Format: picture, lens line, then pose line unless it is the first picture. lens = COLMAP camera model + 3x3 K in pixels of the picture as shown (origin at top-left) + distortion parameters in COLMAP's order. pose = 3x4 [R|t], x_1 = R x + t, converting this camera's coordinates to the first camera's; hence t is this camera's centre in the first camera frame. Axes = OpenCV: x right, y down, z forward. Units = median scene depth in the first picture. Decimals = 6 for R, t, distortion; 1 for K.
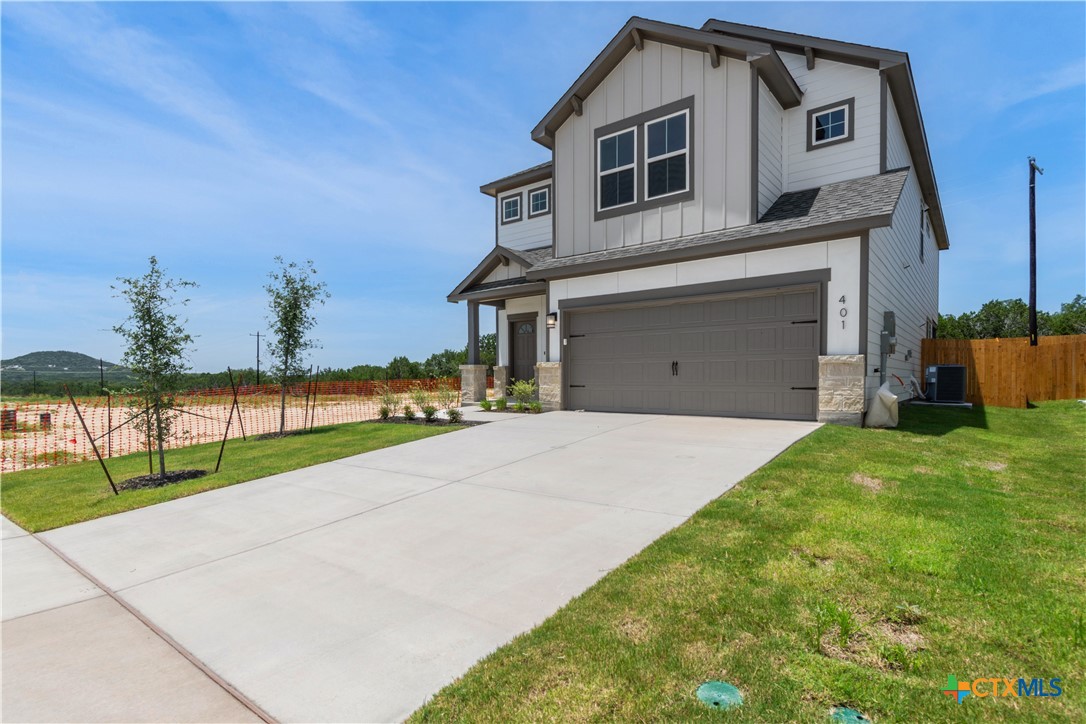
lens RADIAL K [[536.5, 0, 541.5], [0, 536.5, 385.6], [0, 0, 1]] dist [-0.001055, -0.000254]
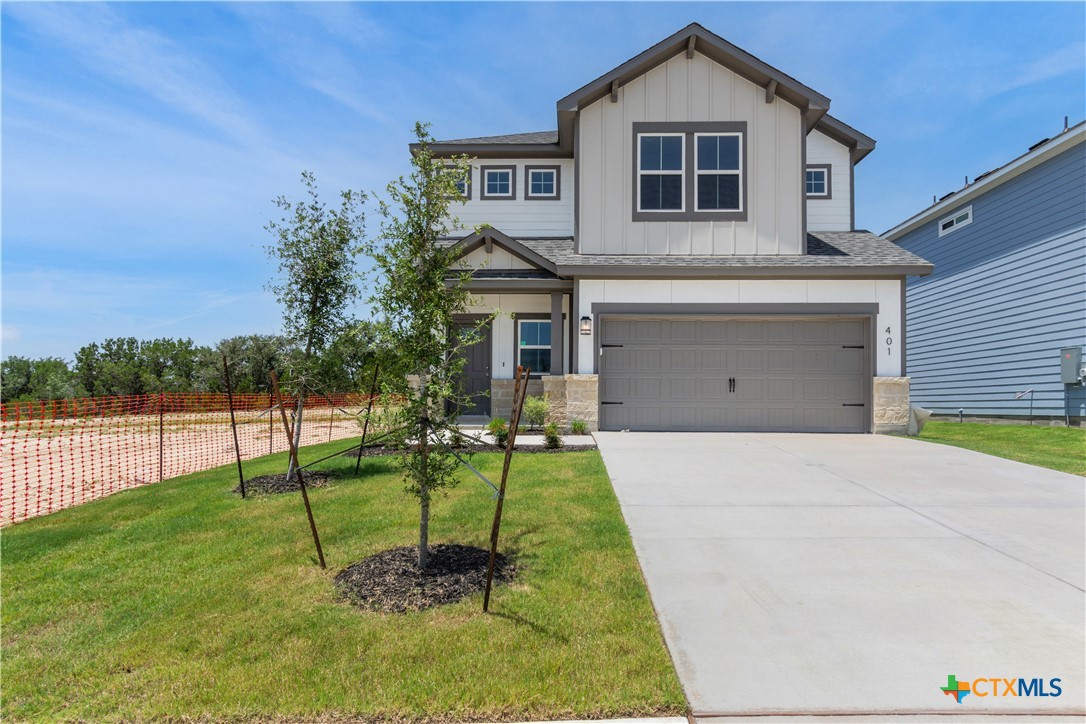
lens RADIAL K [[570.2, 0, 567.9], [0, 570.2, 386.7], [0, 0, 1]] dist [-0.002279, -0.000069]
pose [[0.799158, 0.026546, 0.600534, -0.596962], [-0.000791, 0.999070, -0.043110, 0.015800], [-0.601120, 0.033977, 0.798436, 0.324797]]
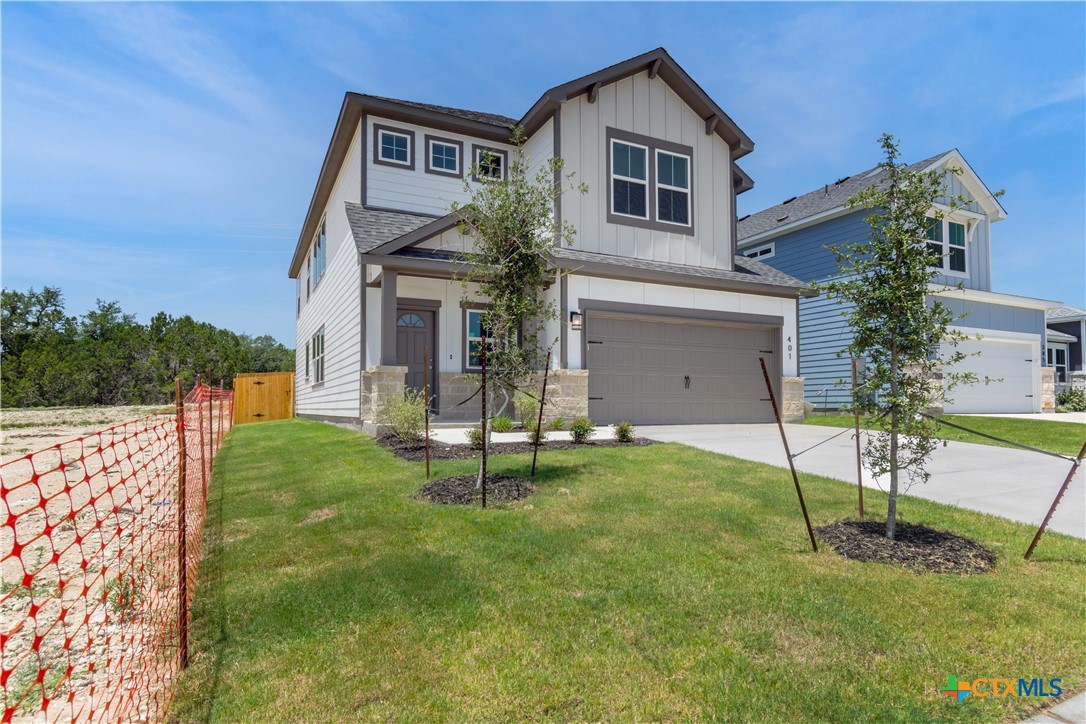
lens RADIAL K [[594.7, 0, 547.1], [0, 594.7, 380.0], [0, 0, 1]] dist [0.002937, 0.000115]
pose [[0.428082, 0.041376, 0.902792, -0.927822], [0.011420, 0.998624, -0.051183, 0.021539], [-0.903668, 0.032221, 0.427020, 0.703137]]
